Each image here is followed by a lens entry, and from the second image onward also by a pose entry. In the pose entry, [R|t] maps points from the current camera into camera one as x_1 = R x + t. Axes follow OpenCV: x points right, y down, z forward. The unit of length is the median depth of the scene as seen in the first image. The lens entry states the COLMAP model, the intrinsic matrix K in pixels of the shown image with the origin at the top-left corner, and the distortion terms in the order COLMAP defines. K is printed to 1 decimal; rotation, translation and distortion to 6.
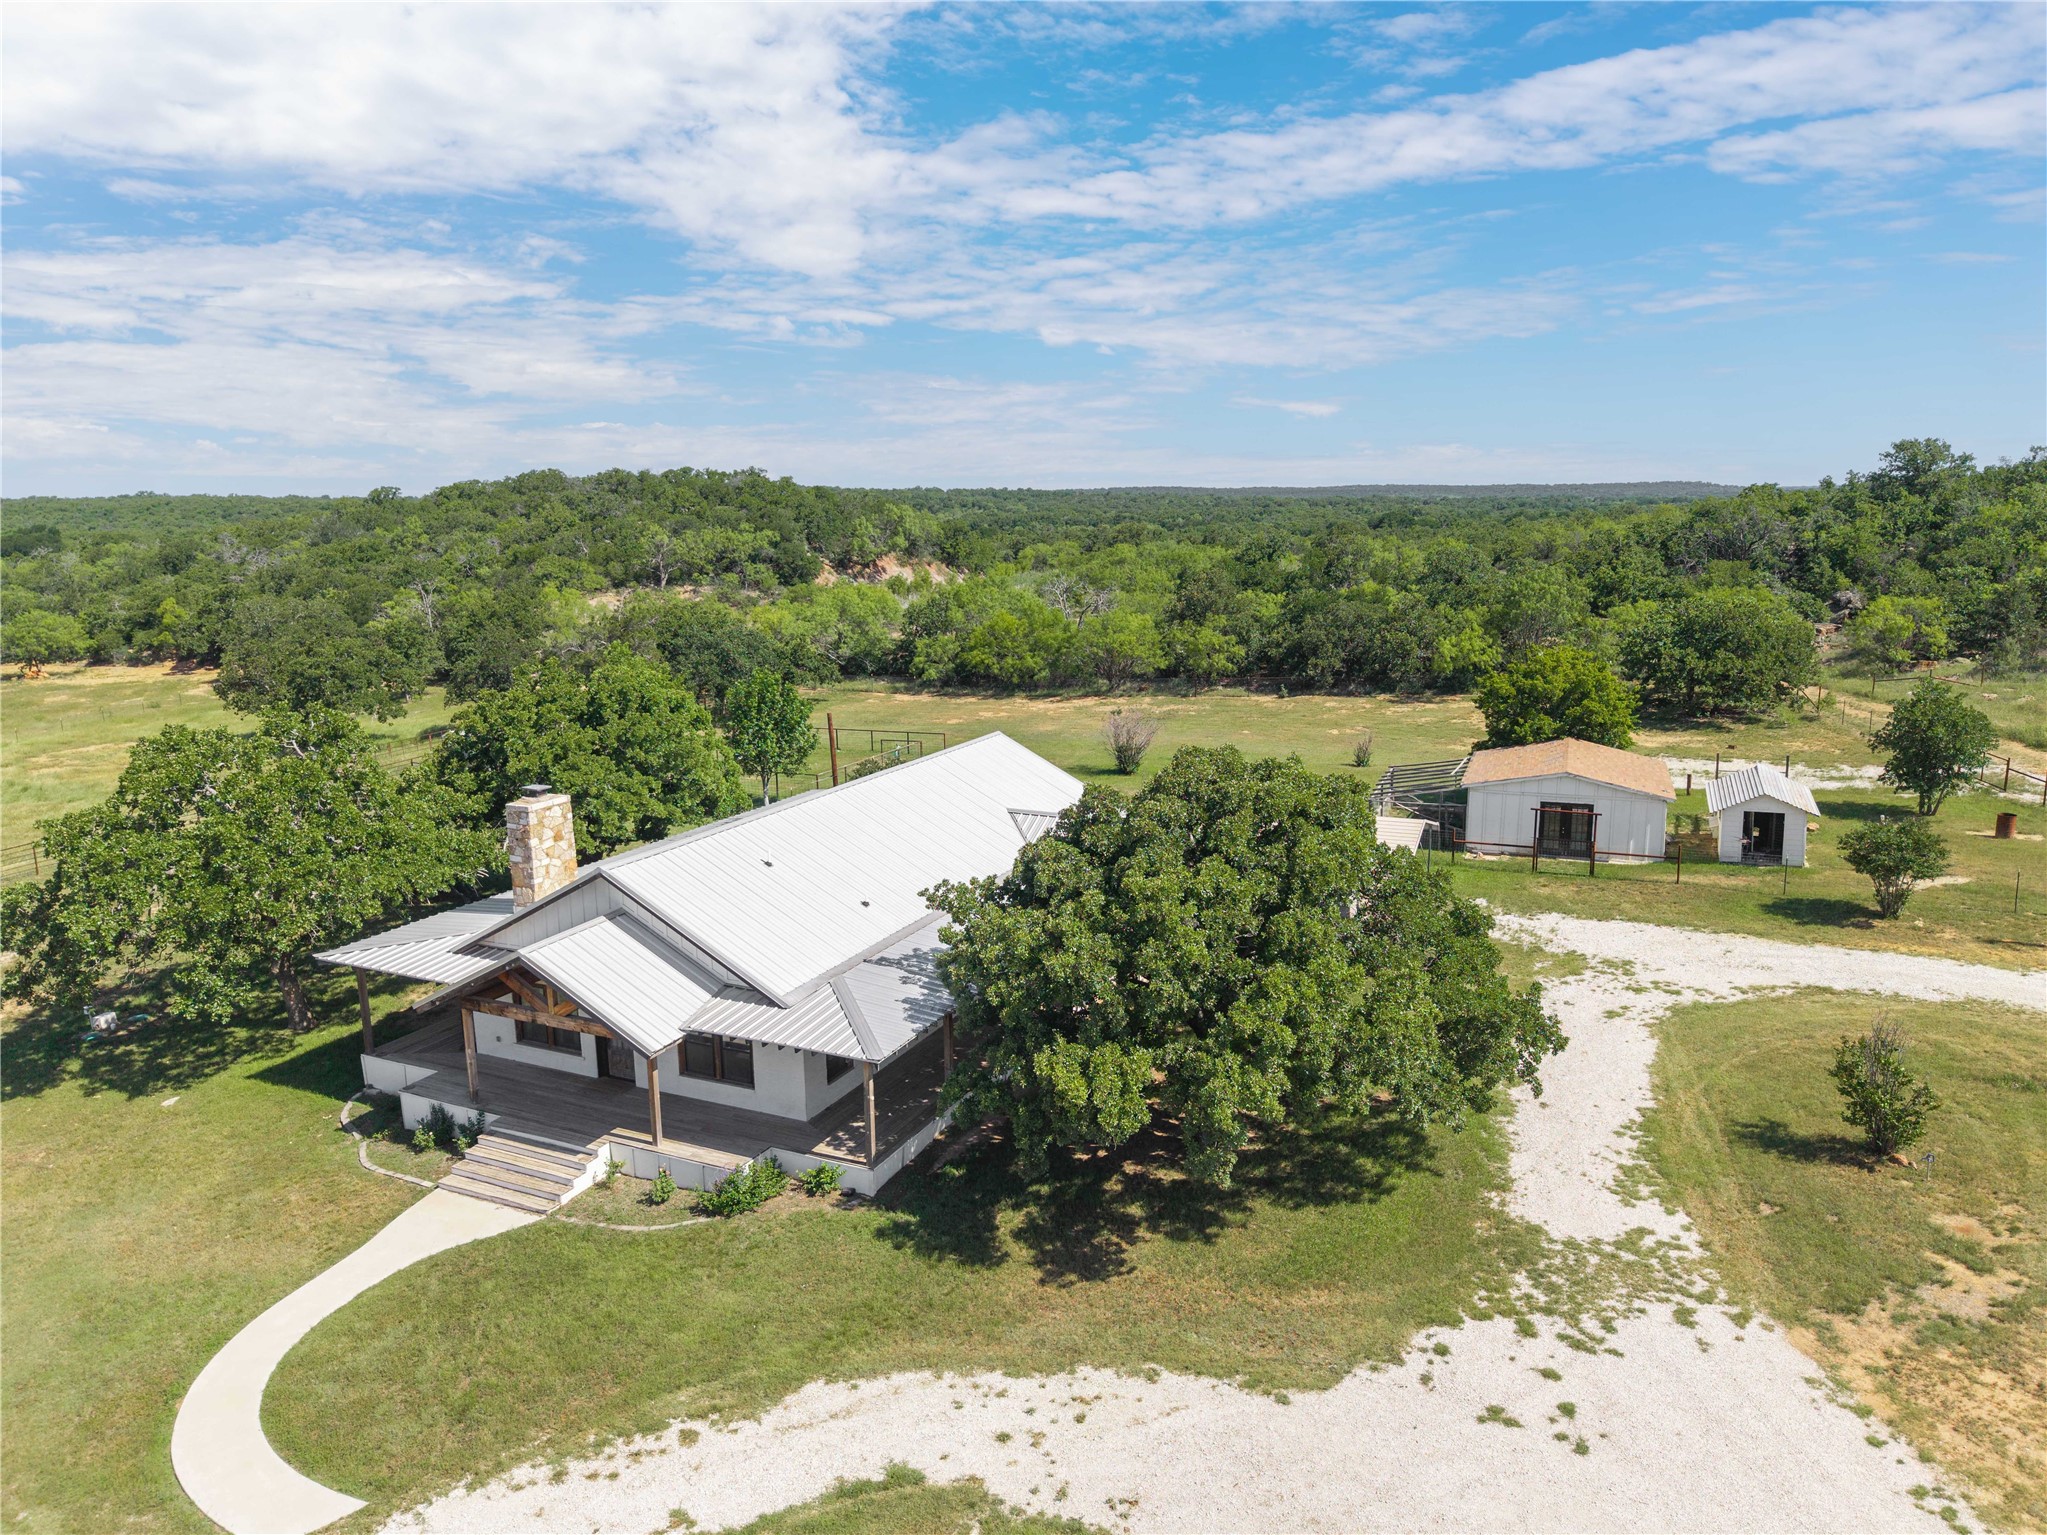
lens RADIAL K [[1431.8, 0, 1026.3], [0, 1431.8, 755.8], [0, 0, 1]] dist [-0.004679, -0.002473]
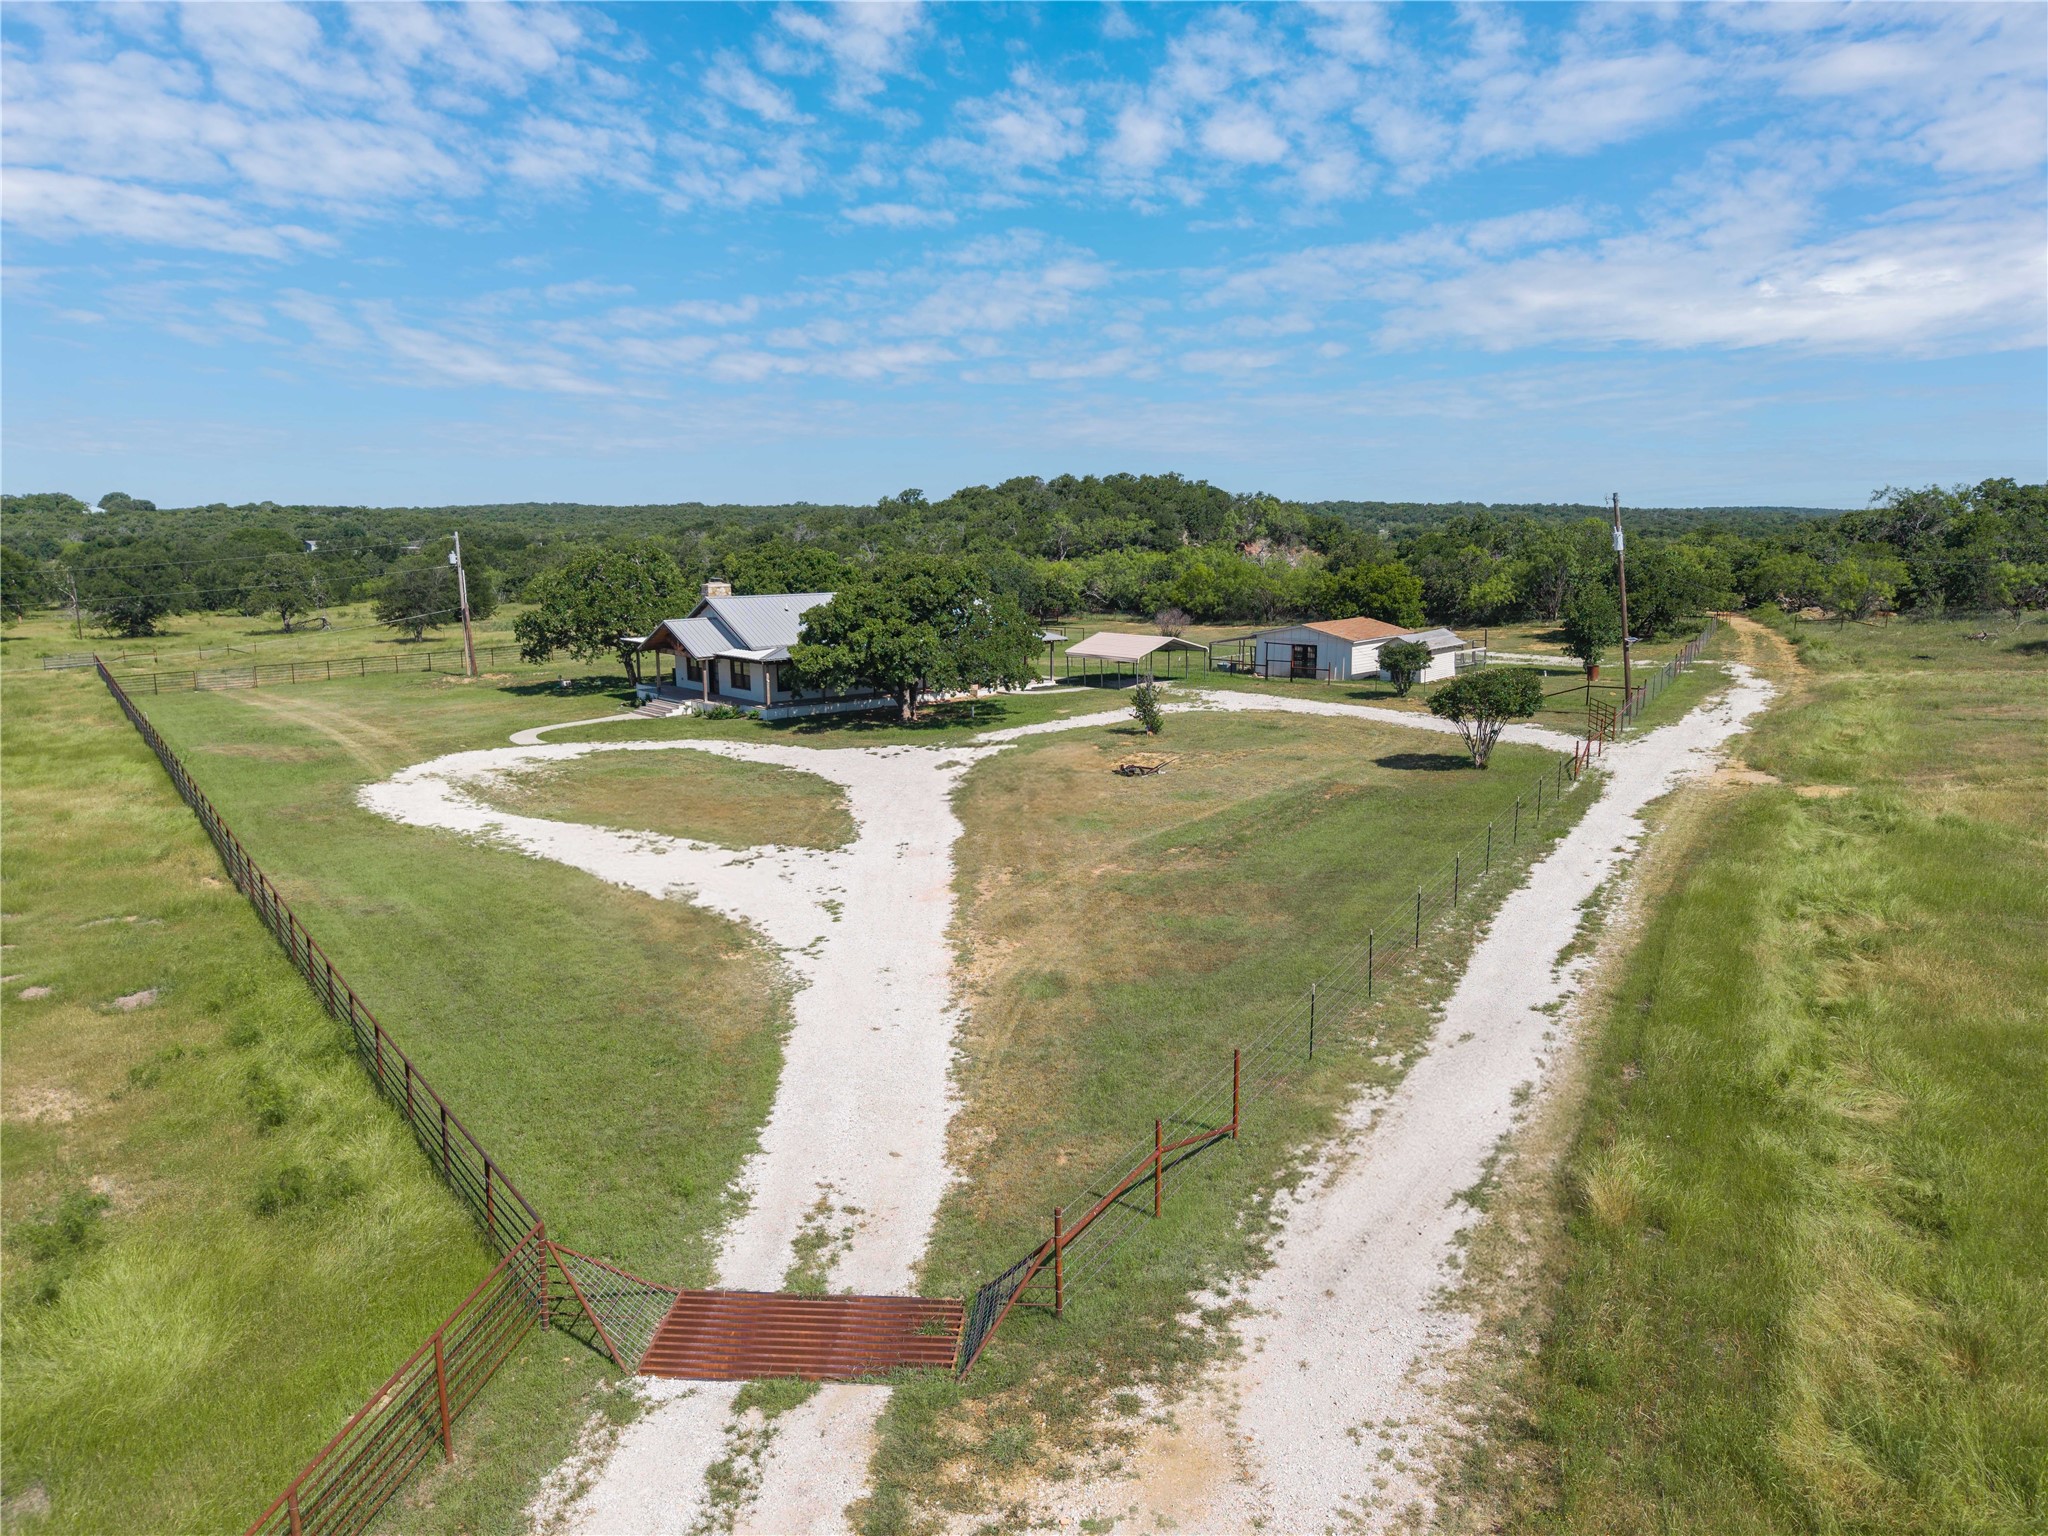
lens RADIAL K [[1432.5, 0, 1023.6], [0, 1432.5, 766.5], [0, 0, 1]] dist [-0.004679, -0.002473]
pose [[0.918696, 0.076819, -0.387423, 1.644745], [-0.079467, 0.996795, 0.009206, 0.416067], [0.386889, 0.022329, 0.921856, -1.483653]]
